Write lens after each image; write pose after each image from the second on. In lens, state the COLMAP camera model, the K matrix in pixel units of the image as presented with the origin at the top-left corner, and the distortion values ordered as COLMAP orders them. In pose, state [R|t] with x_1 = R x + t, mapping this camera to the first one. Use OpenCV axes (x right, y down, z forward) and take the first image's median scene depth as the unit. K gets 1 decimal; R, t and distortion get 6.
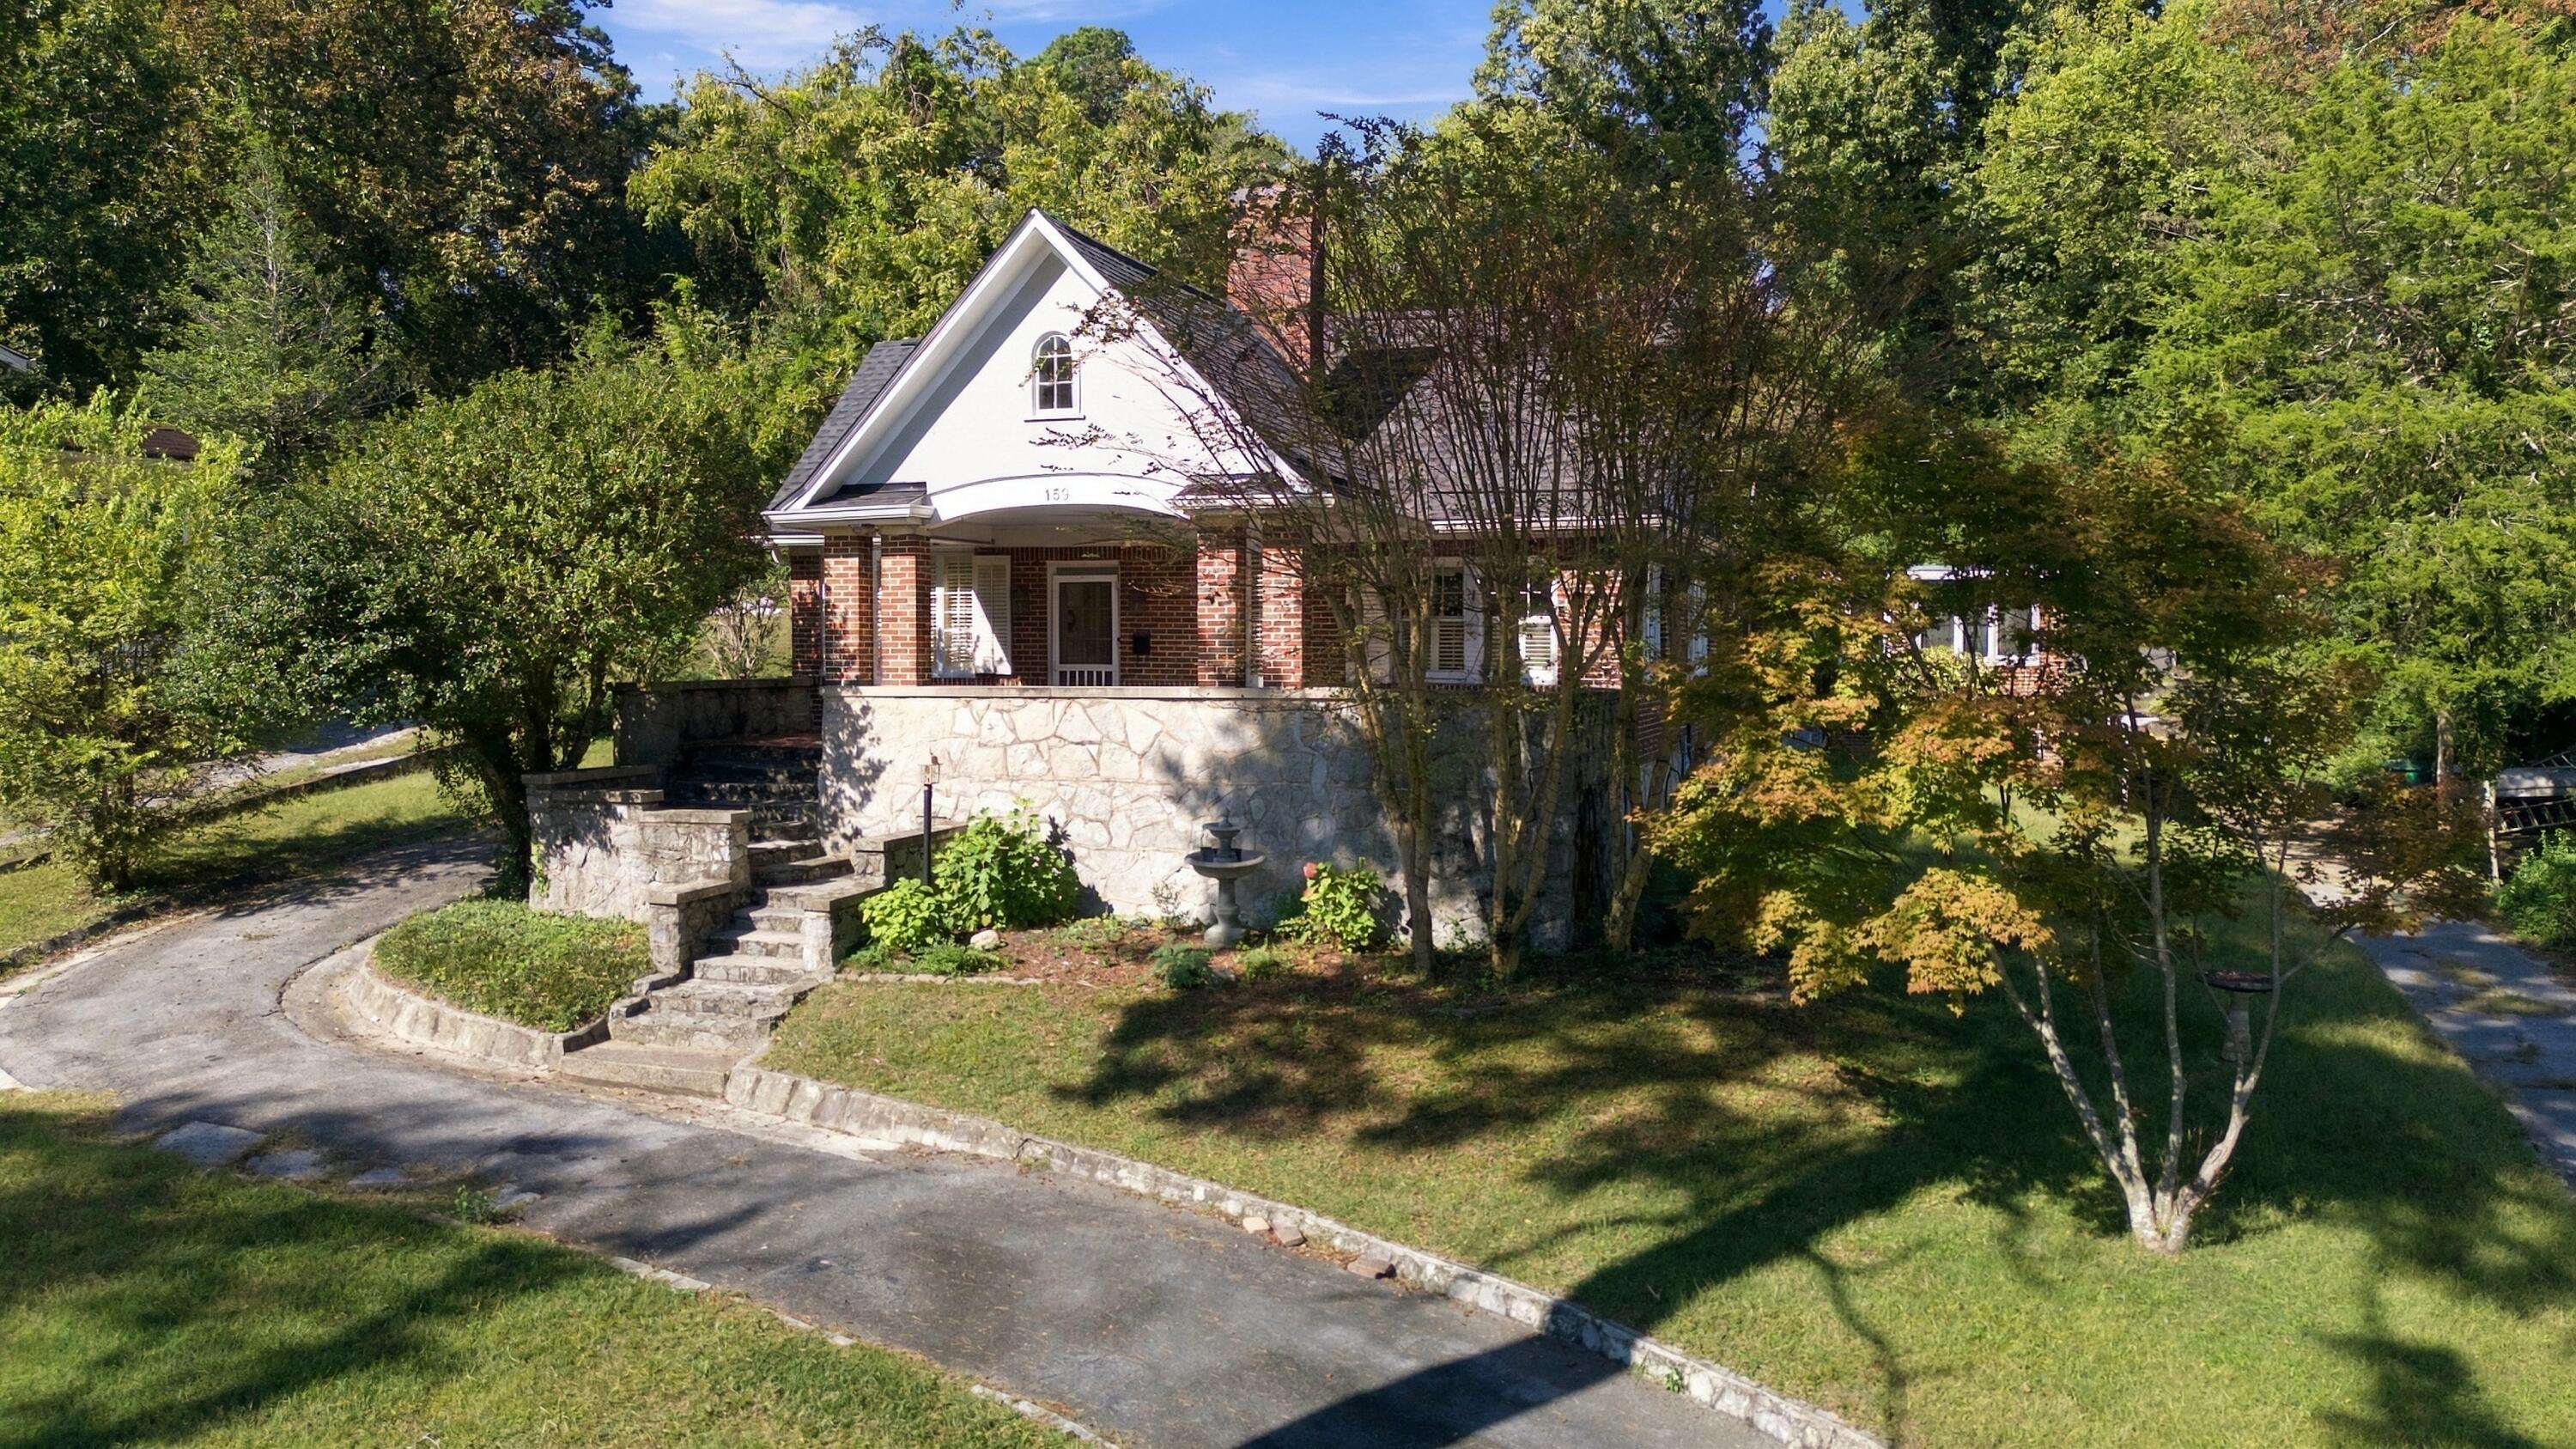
lens RADIAL K [[1873.0, 0, 1288.0], [0, 1873.0, 724.5], [0, 0, 1]] dist [0.081767, -0.120772]
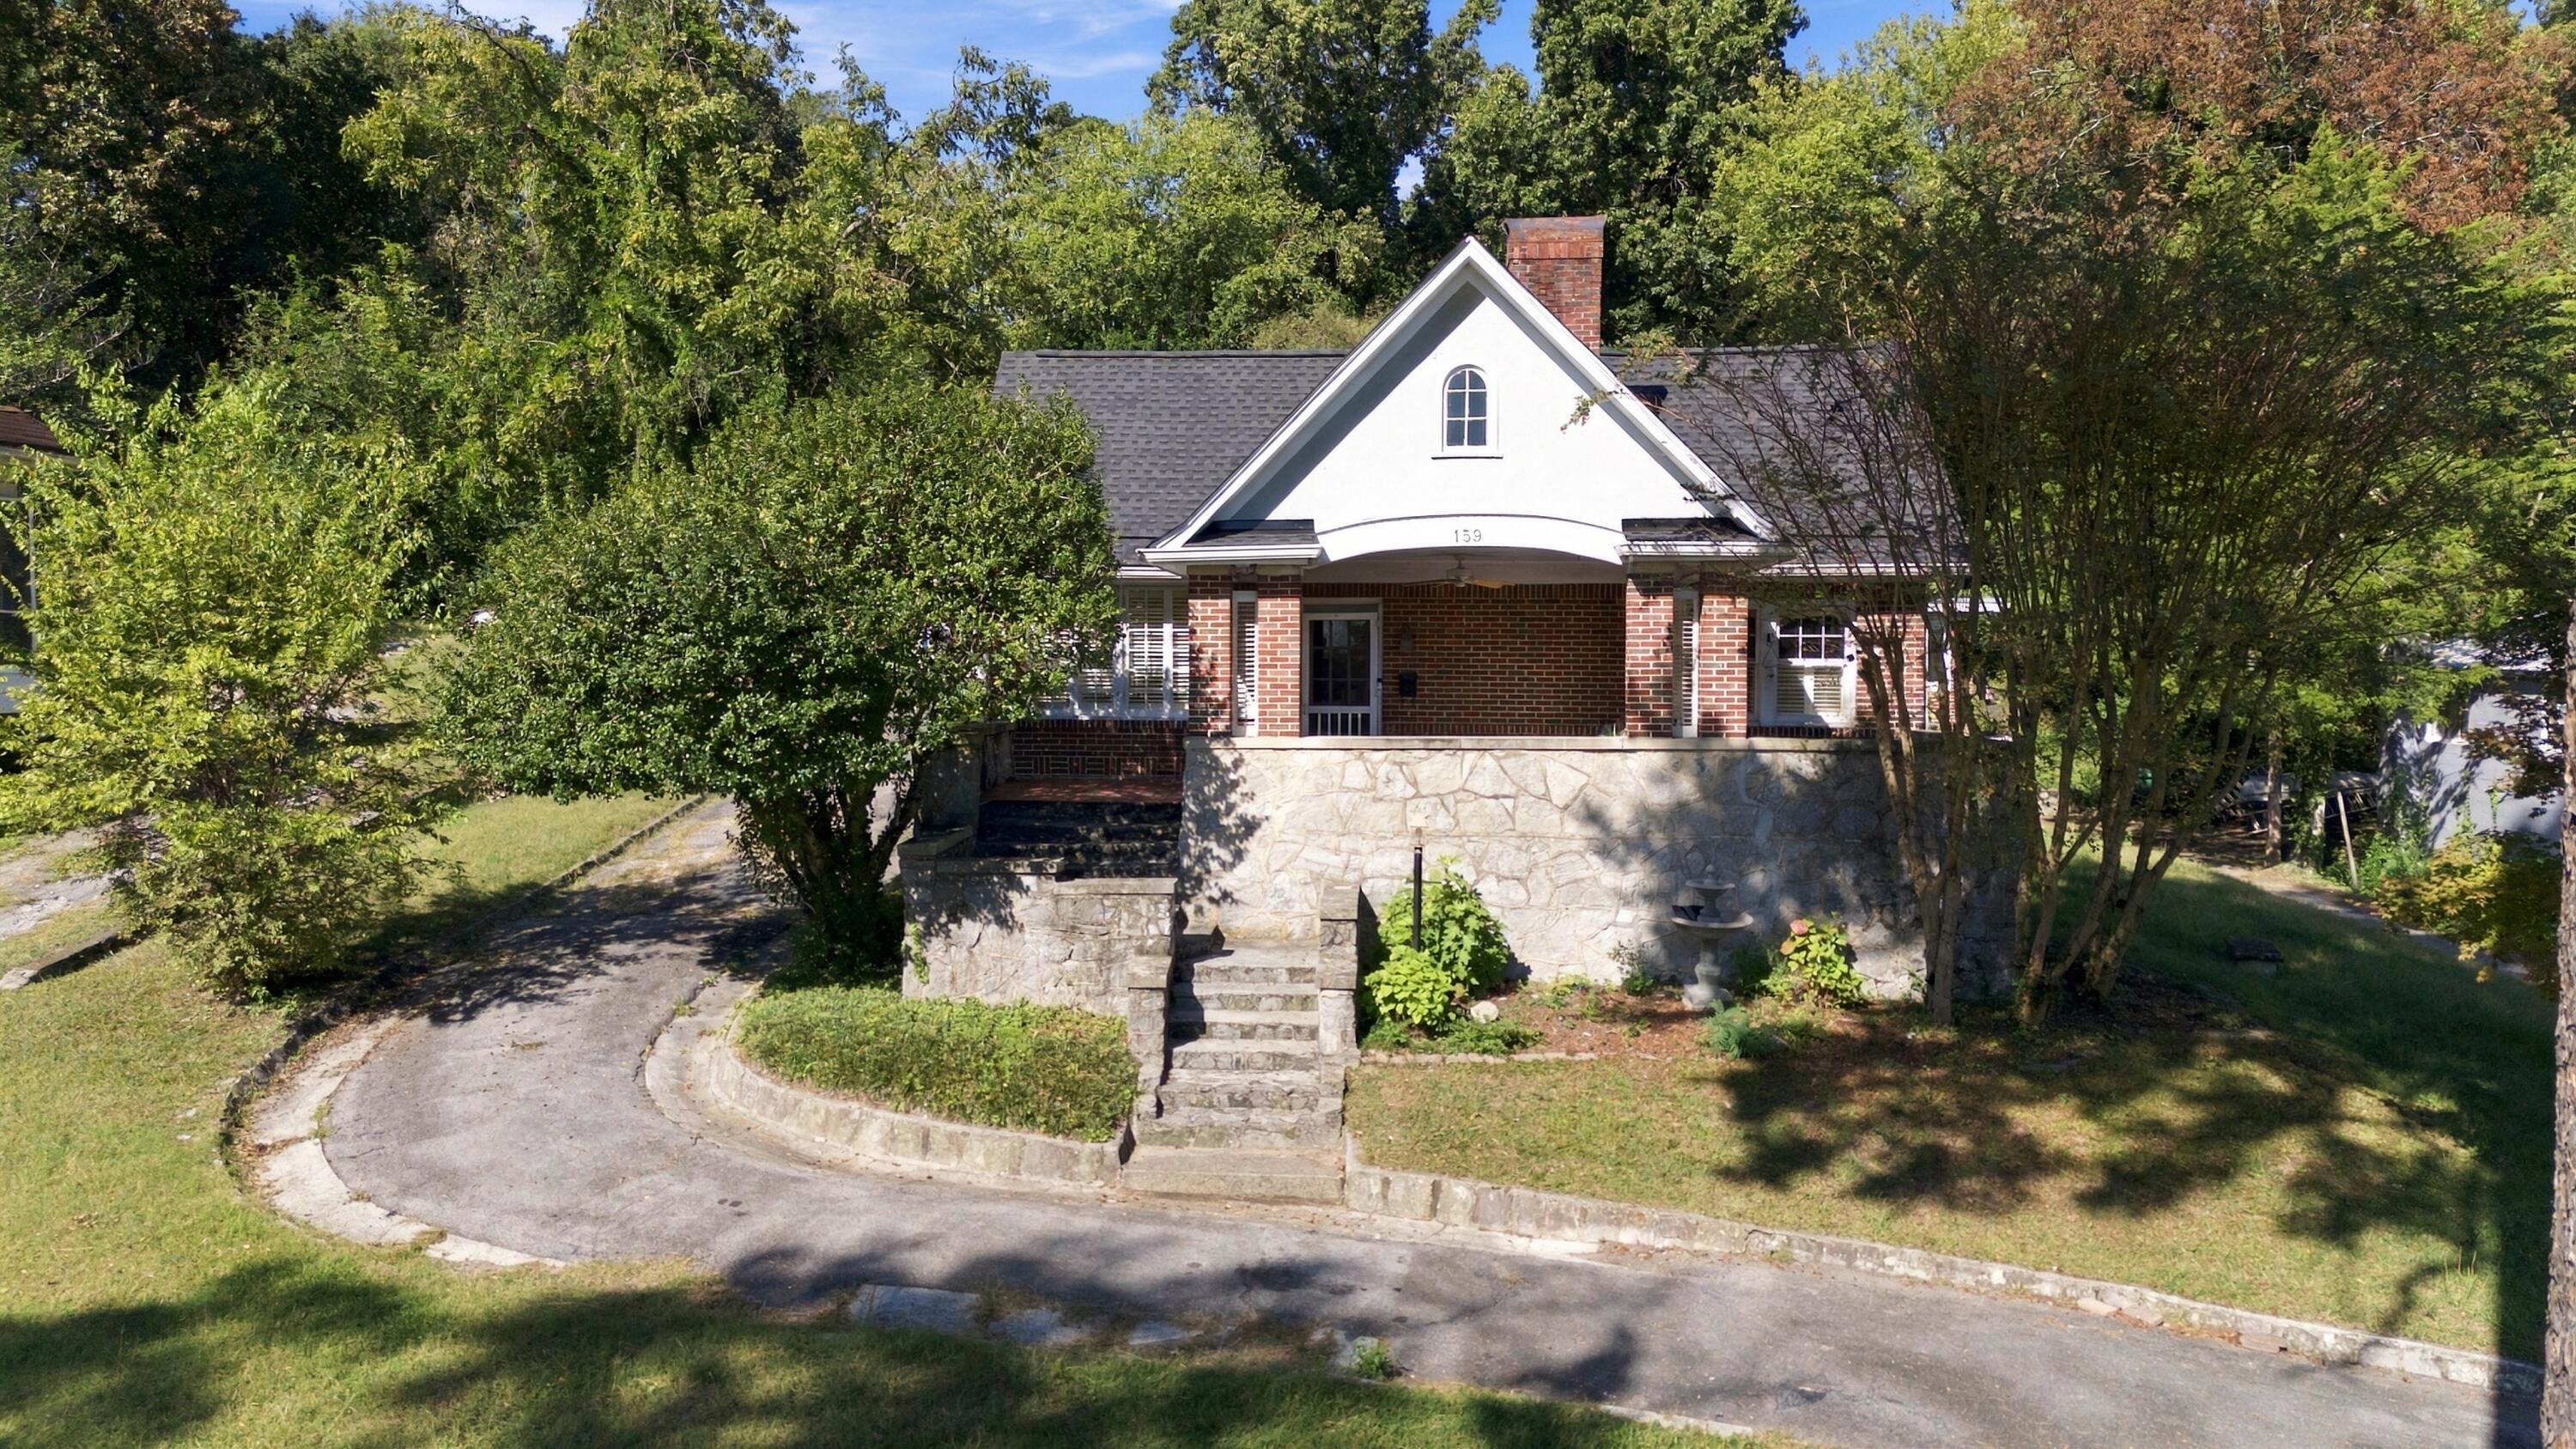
lens RADIAL K [[1891.4, 0, 1295.0], [0, 1891.4, 689.8], [0, 0, 1]] dist [0.085472, -0.088196]
pose [[0.960275, -0.003240, 0.279036, -0.473351], [0.008732, 0.999792, -0.018440, -0.027005], [-0.278918, 0.020144, 0.960104, 0.101732]]
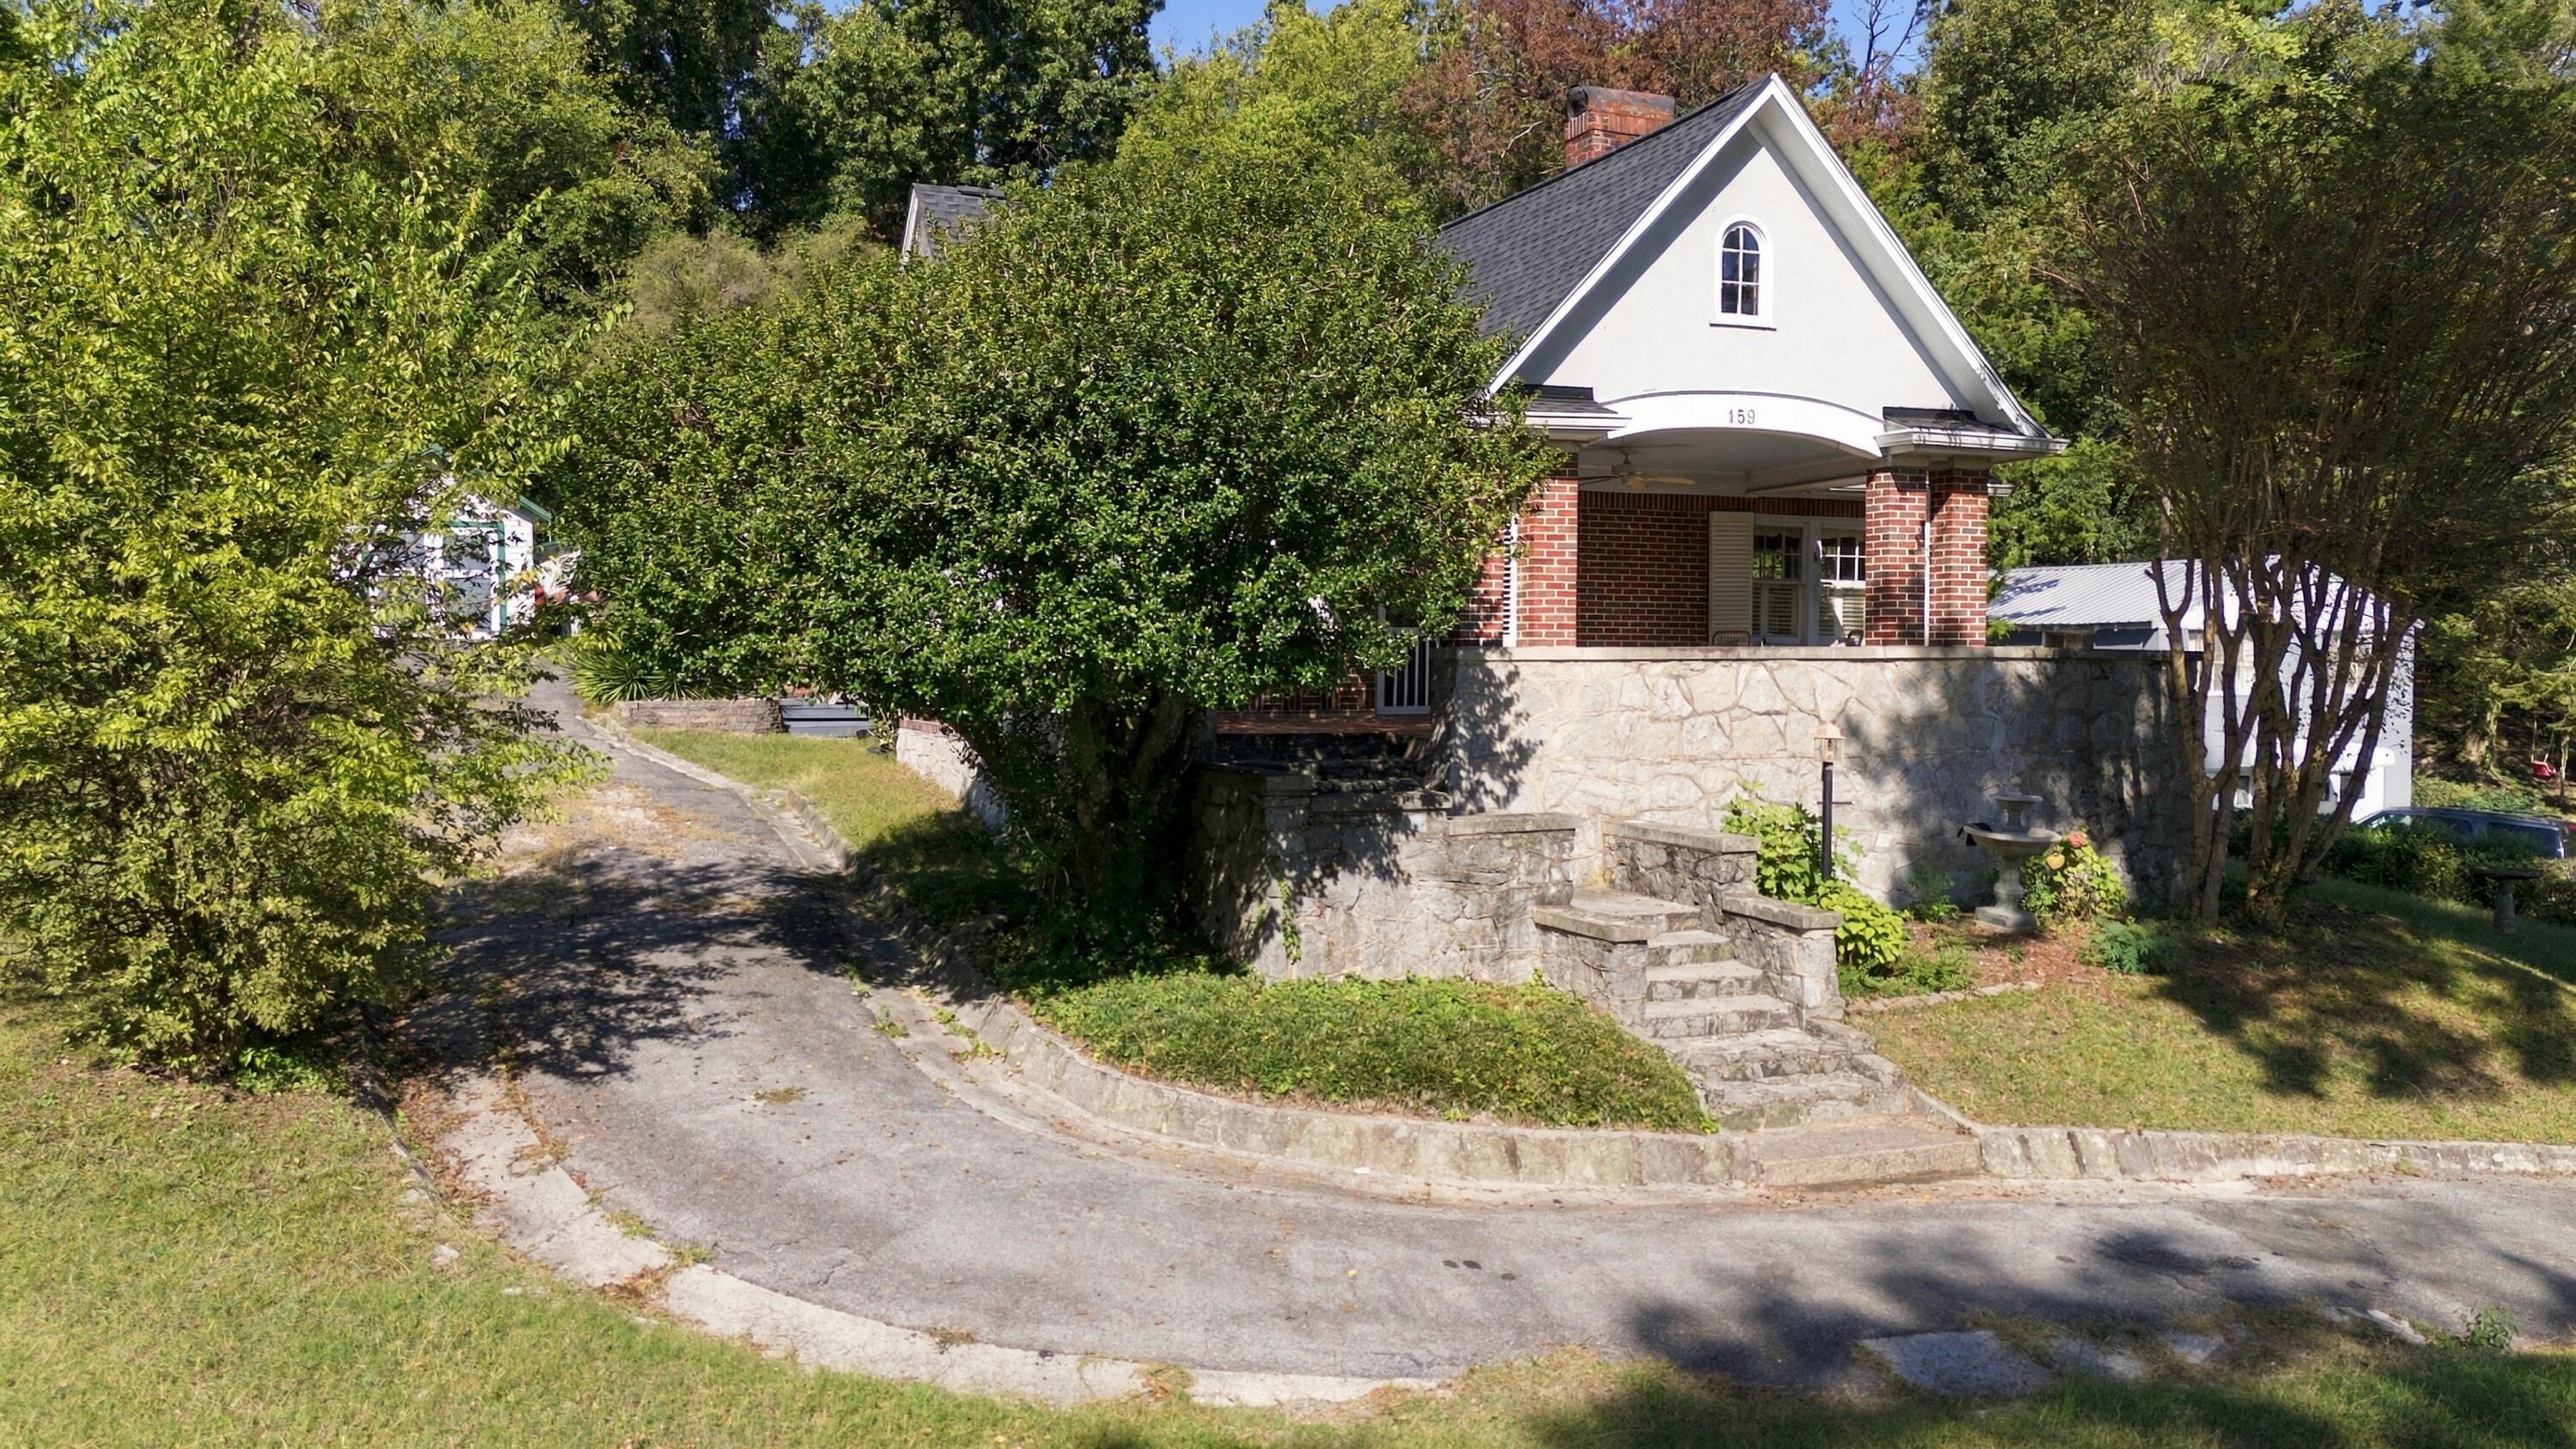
lens RADIAL K [[1897.8, 0, 1291.6], [0, 1897.8, 688.1], [0, 0, 1]] dist [0.065506, -0.087453]
pose [[0.739494, -0.009729, 0.673092, -0.840889], [0.024000, 0.999641, -0.011919, 0.004263], [-0.672735, 0.024968, 0.739462, 0.505712]]
